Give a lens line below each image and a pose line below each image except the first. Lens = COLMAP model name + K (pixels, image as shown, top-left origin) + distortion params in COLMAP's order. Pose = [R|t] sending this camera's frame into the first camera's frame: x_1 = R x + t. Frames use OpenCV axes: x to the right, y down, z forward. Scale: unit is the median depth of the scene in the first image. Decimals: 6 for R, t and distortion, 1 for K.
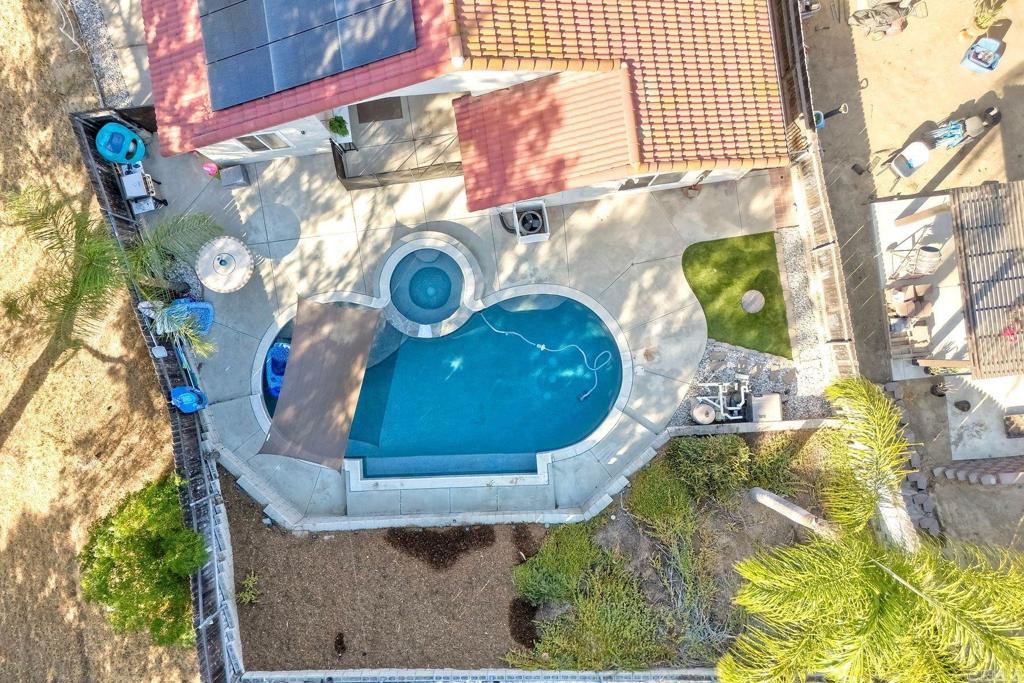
lens RADIAL K [[738.1, 0, 505.6], [0, 738.1, 341.8], [0, 0, 1]] dist [0.011907, -0.001743]
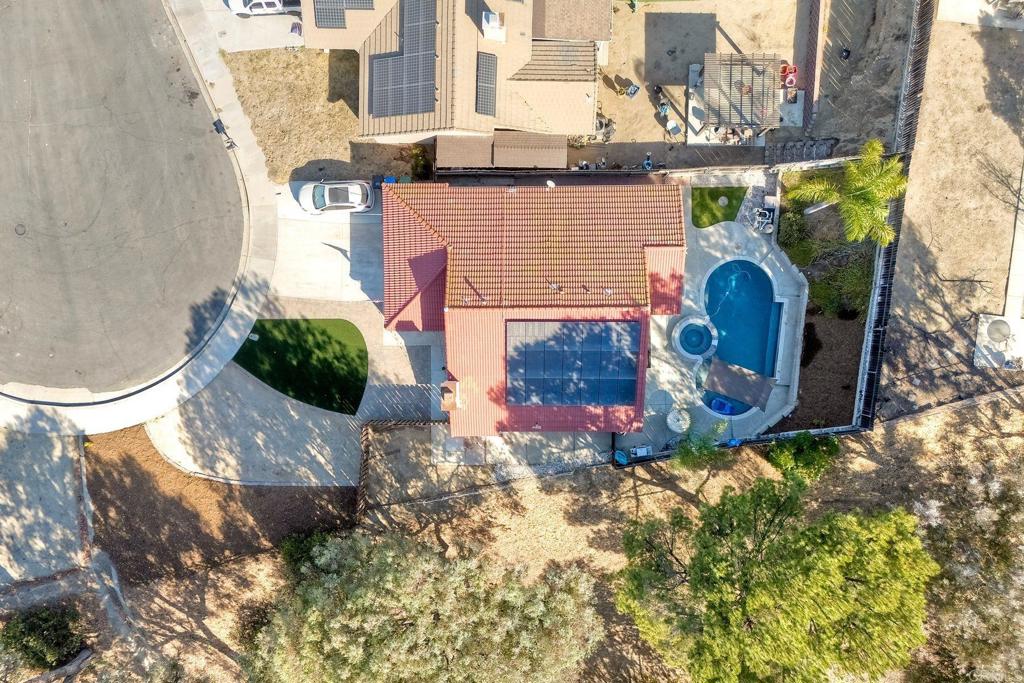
lens RADIAL K [[738.1, 0, 505.6], [0, 738.1, 341.8], [0, 0, 1]] dist [0.011907, -0.001743]
pose [[0.136908, -0.990521, -0.011189, -0.174397], [0.990181, 0.137166, -0.026976, -0.610277], [0.028255, -0.007386, 0.999573, -1.361765]]
